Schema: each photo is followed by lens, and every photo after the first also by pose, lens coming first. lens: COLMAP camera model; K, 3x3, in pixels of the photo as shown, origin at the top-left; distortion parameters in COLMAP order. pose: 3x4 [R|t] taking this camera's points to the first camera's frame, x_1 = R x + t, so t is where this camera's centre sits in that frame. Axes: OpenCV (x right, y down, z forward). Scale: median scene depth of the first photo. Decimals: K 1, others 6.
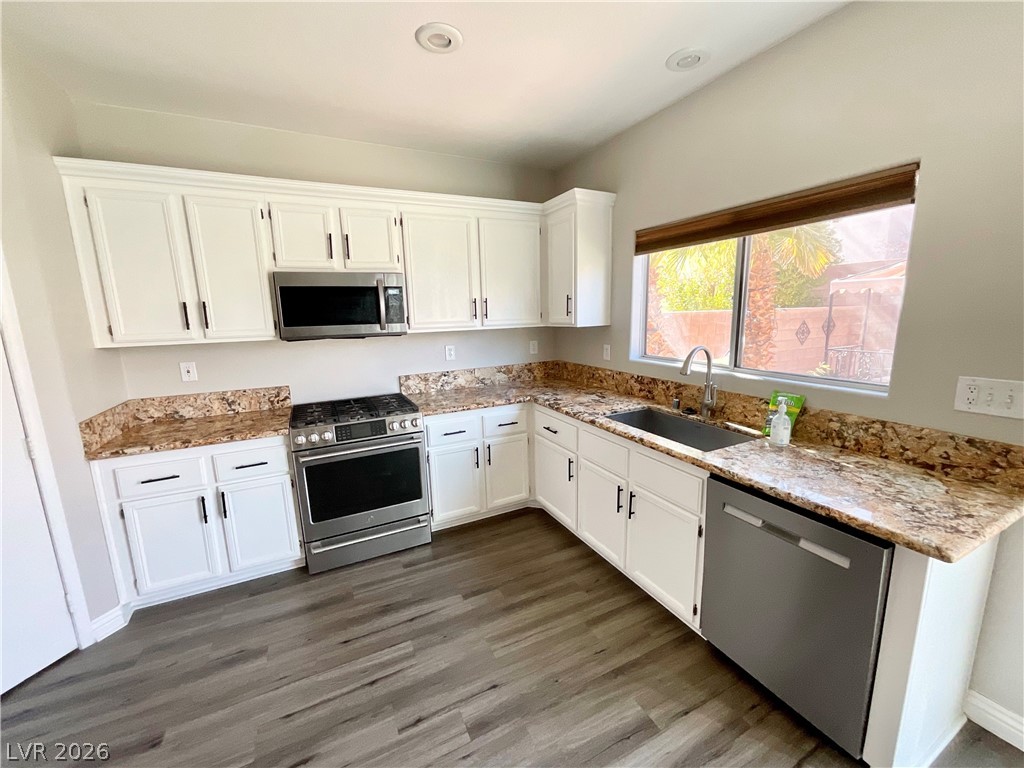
lens RADIAL K [[416.5, 0, 512.0], [0, 416.5, 384.0], [0, 0, 1]] dist [-0.000336, -0.000042]
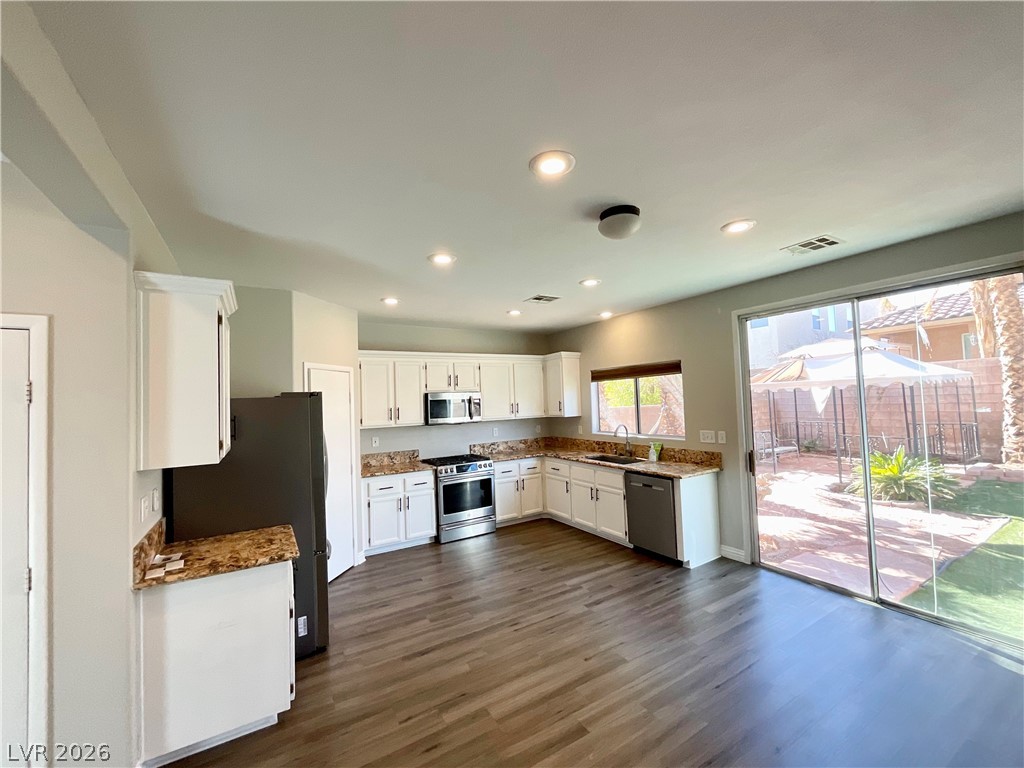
lens RADIAL K [[416.5, 0, 512.0], [0, 416.5, 384.0], [0, 0, 1]] dist [-0.000336, -0.000042]
pose [[0.996224, -0.007069, 0.086528, -0.284614], [0.025895, 0.975505, -0.218448, 0.145843], [-0.082864, 0.219864, 0.972005, -1.004953]]
